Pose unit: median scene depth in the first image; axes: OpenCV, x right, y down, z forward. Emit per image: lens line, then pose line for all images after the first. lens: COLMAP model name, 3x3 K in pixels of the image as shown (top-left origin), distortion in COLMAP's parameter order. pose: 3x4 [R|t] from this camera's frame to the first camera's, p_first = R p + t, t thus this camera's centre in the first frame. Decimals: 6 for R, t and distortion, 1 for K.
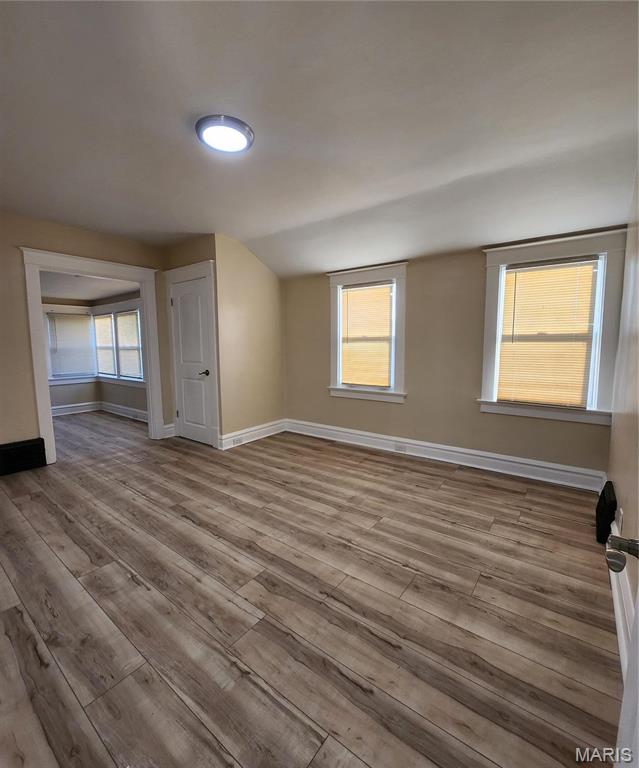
lens RADIAL K [[341.9, 0, 320.0], [0, 341.9, 381.0], [0, 0, 1]] dist [-0.015029, -0.000593]
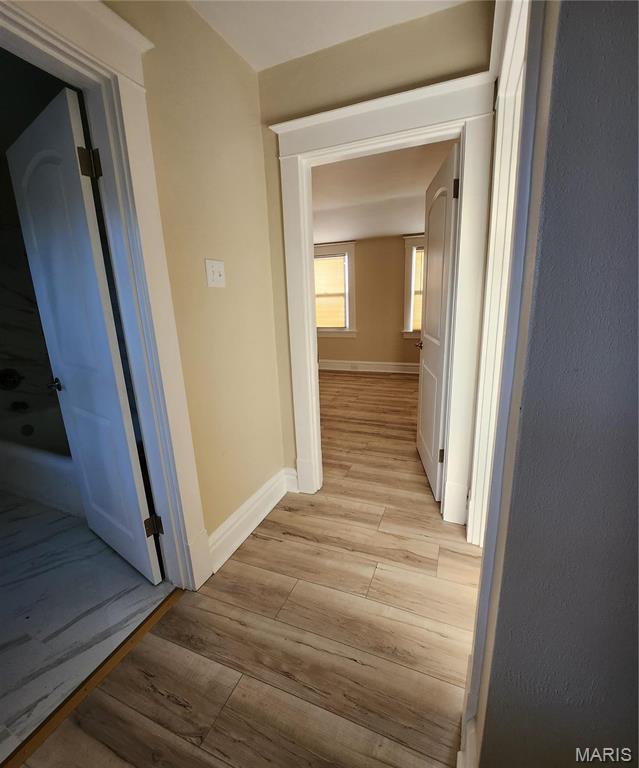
lens RADIAL K [[353.5, 0, 319.5], [0, 353.5, 384.0], [0, 0, 1]] dist [-0.021045, 0.000111]
pose [[0.966826, -0.088689, 0.239544, -0.542894], [0.055065, 0.988105, 0.143587, 0.061291], [-0.249429, -0.125633, 0.960209, -0.879236]]
